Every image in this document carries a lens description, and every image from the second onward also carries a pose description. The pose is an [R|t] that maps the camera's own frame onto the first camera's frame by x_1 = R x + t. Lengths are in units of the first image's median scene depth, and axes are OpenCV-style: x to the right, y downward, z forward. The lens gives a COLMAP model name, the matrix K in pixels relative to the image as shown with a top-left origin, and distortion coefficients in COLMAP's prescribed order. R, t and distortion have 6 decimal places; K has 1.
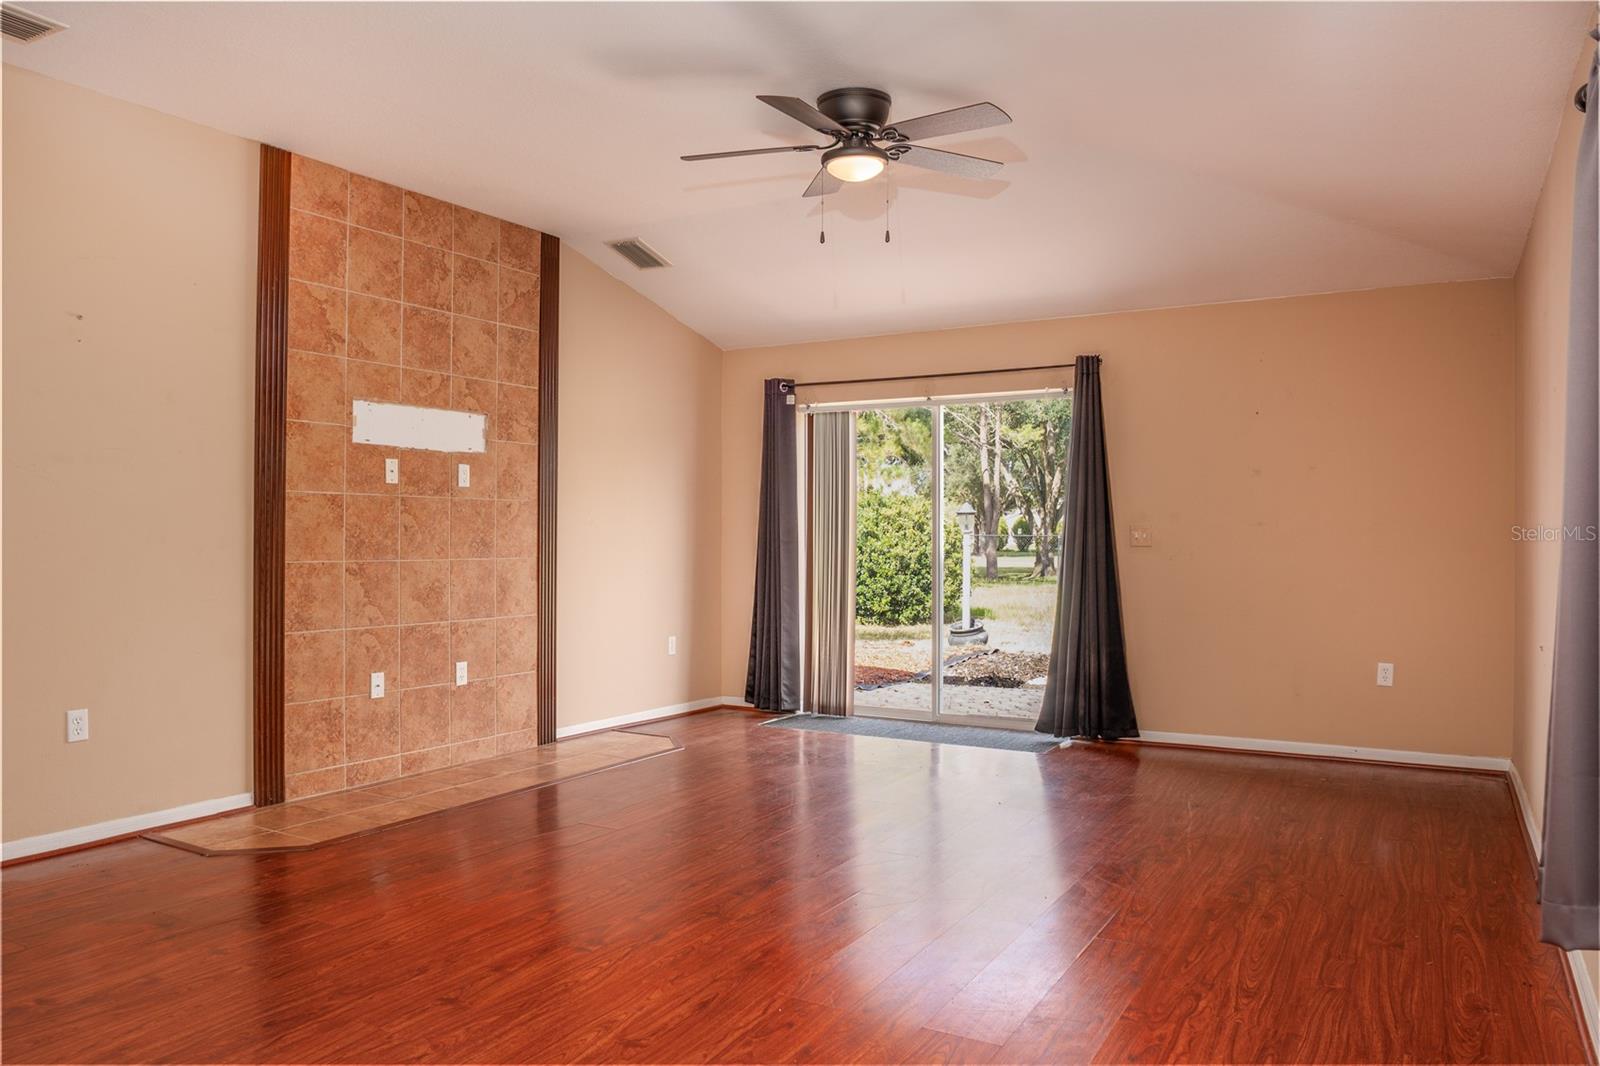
lens RADIAL K [[1119.8, 0, 803.6], [0, 1119.8, 536.5], [0, 0, 1]] dist [-0.074989, 0.040606]
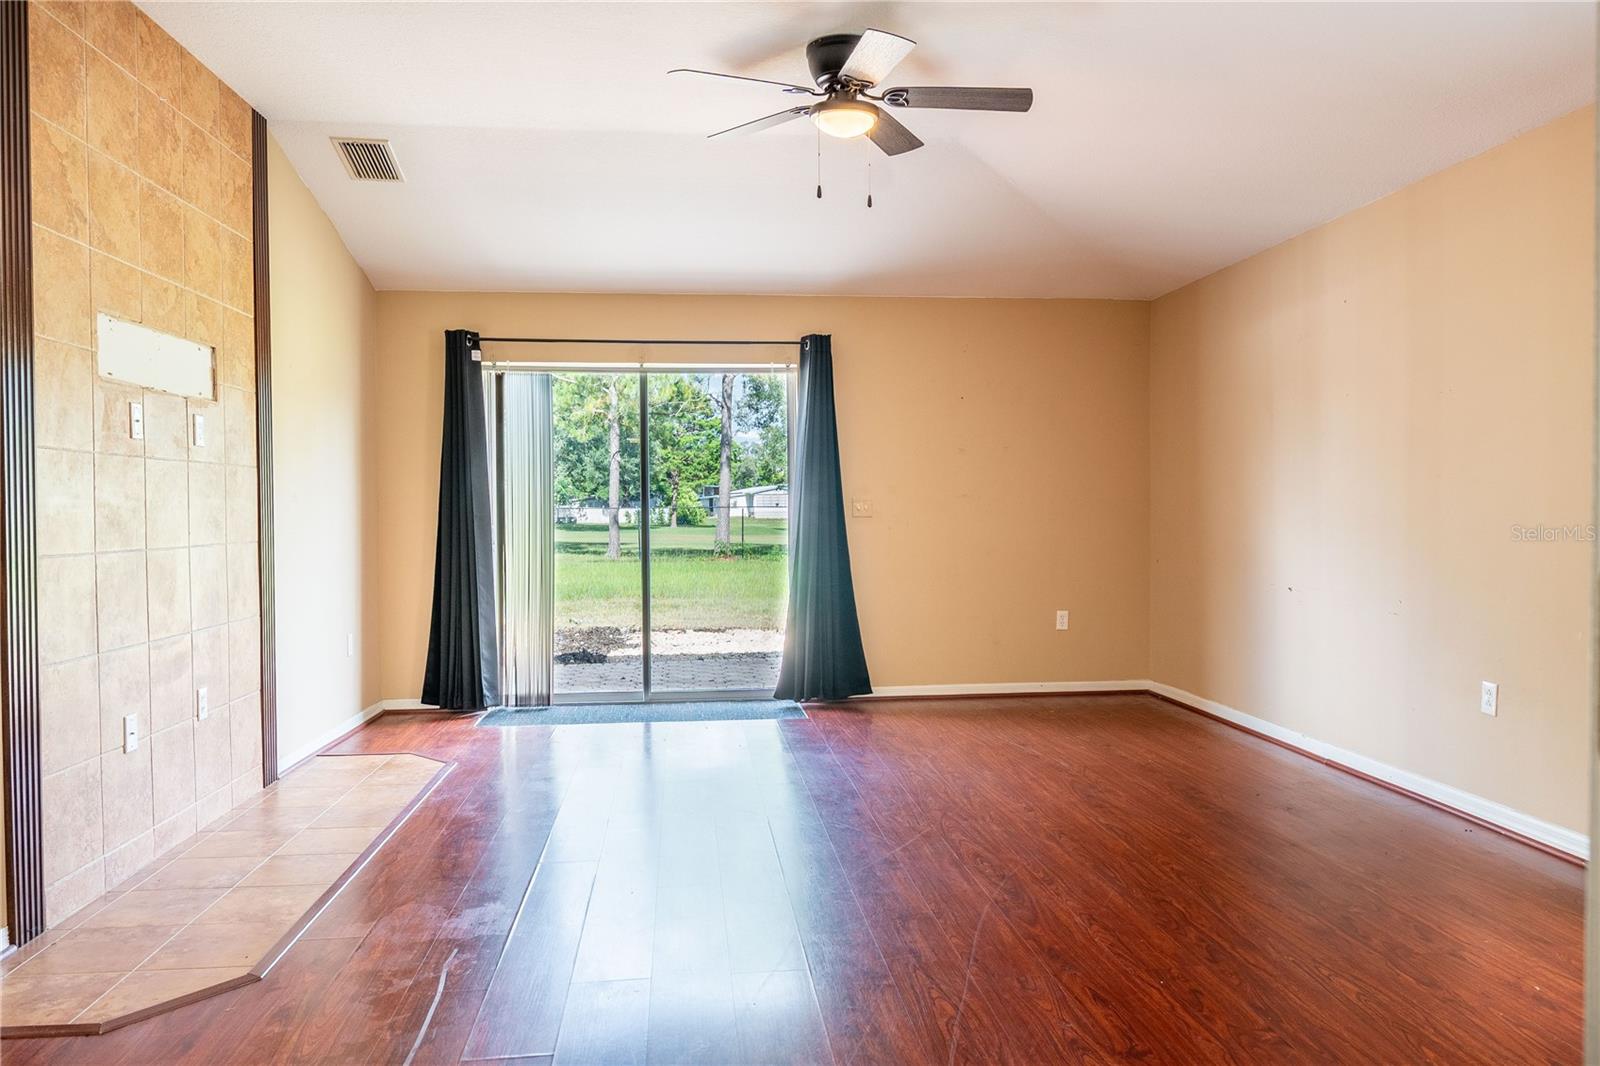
lens RADIAL K [[1105.3, 0, 800.4], [0, 1105.3, 537.6], [0, 0, 1]] dist [-0.000743, 0.000891]
pose [[0.808708, -0.023572, 0.587738, -0.442731], [0.008588, 0.999563, 0.028272, -0.002321], [-0.588148, -0.017816, 0.808557, 0.200898]]
